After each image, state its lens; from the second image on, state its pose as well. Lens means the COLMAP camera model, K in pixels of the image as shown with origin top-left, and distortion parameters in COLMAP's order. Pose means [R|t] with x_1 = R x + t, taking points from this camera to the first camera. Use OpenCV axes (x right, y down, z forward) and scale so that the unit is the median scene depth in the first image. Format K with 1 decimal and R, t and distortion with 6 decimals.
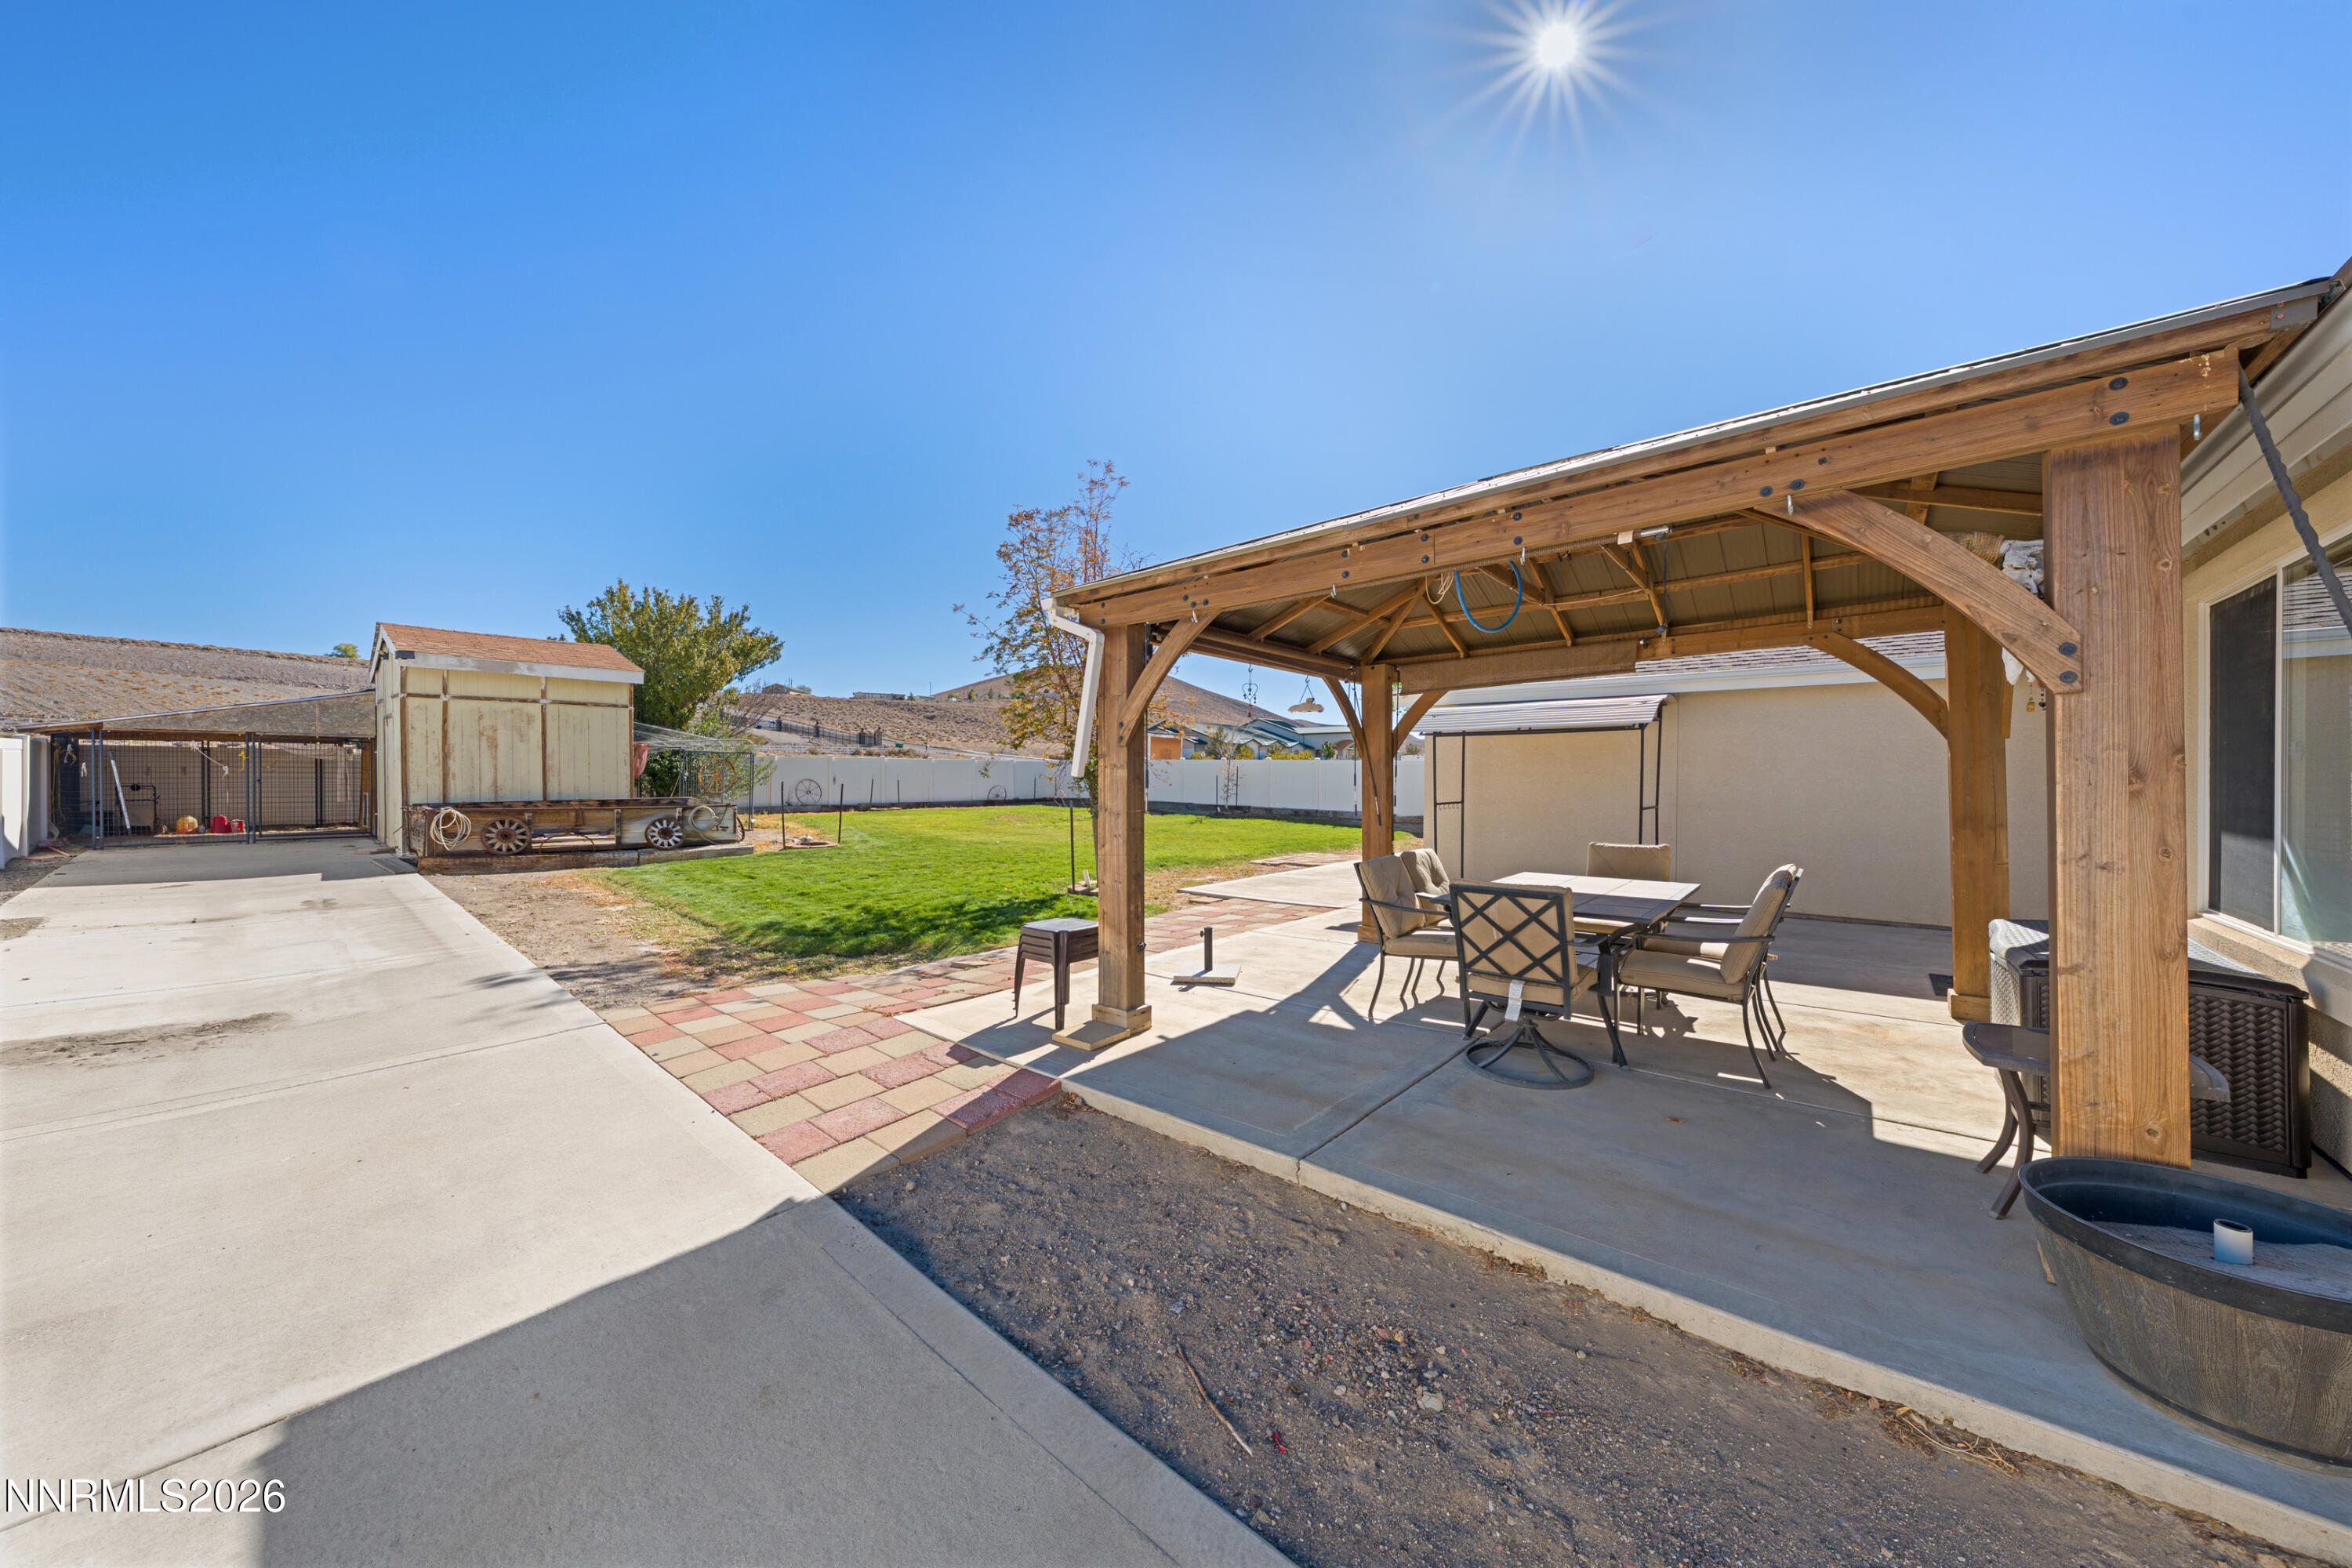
lens RADIAL K [[803.5, 0, 1180.6], [0, 803.5, 780.0], [0, 0, 1]] dist [-0.000070, -0.000240]
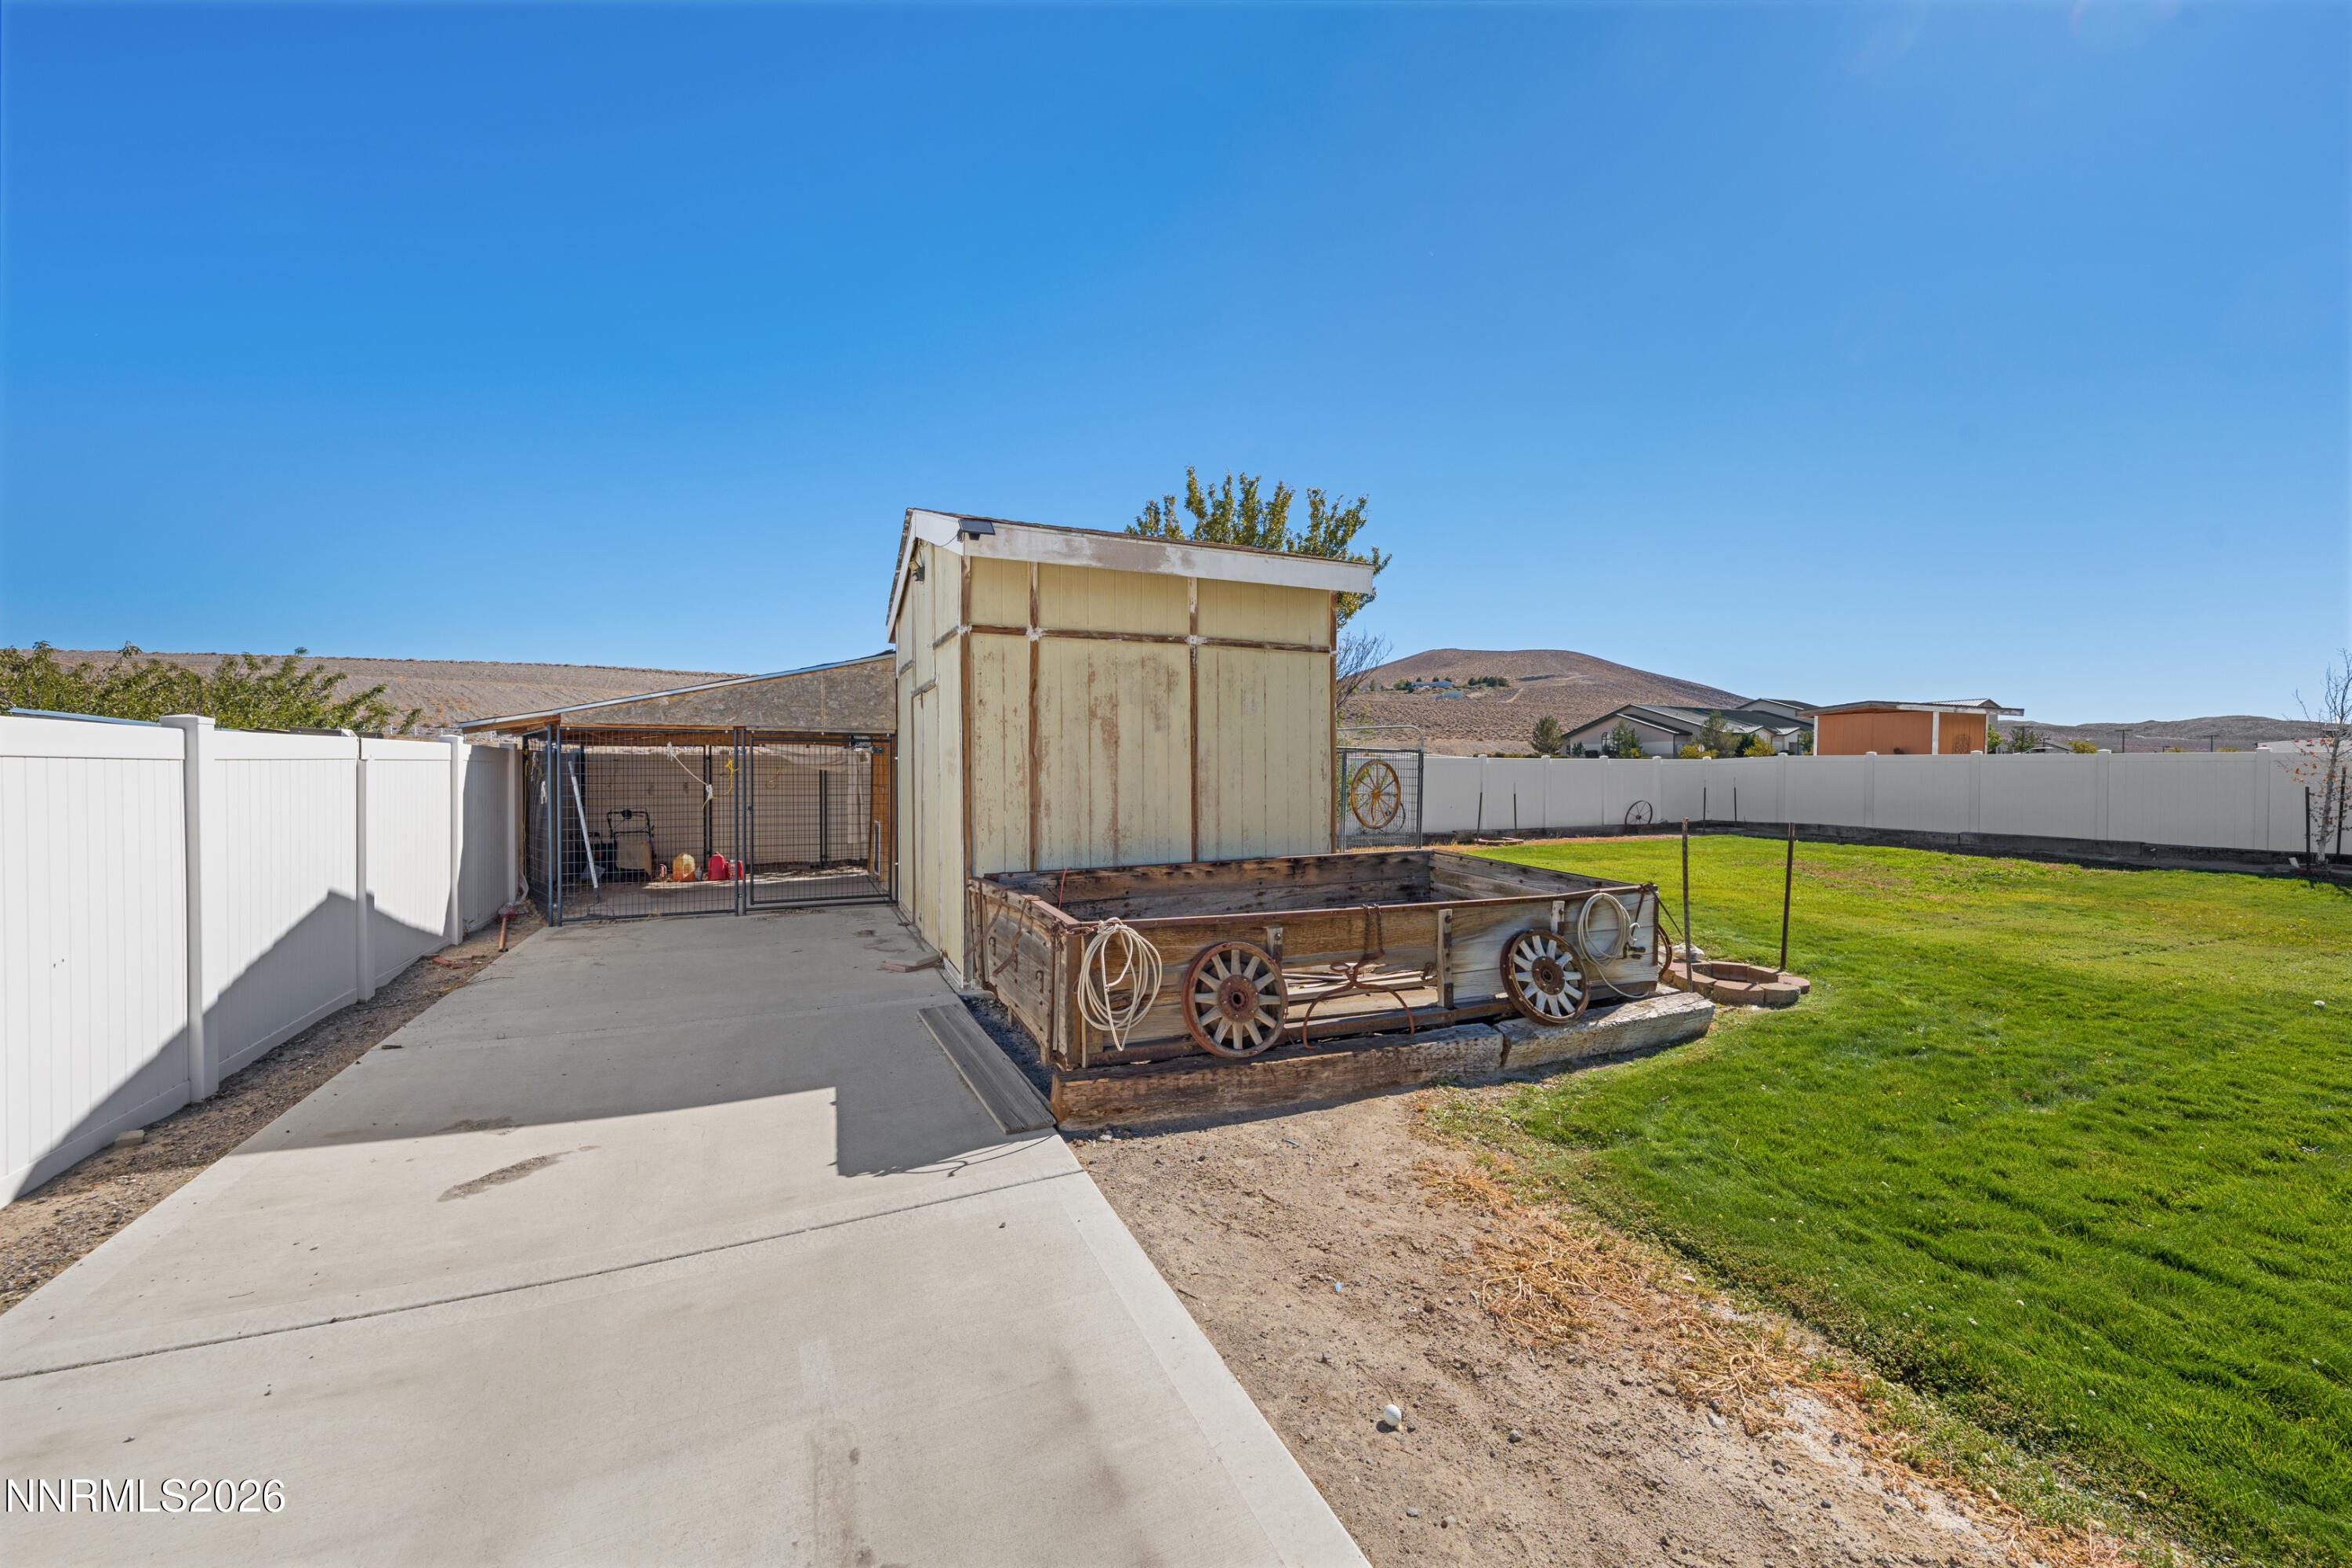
lens RADIAL K [[871.4, 0, 1170.8], [0, 871.4, 777.5], [0, 0, 1]] dist [-0.001042, -0.000243]
pose [[0.905751, -0.004413, -0.423788, -0.619440], [0.002357, 0.999983, -0.005376, -0.018994], [0.423804, 0.003871, 0.905746, 0.572596]]
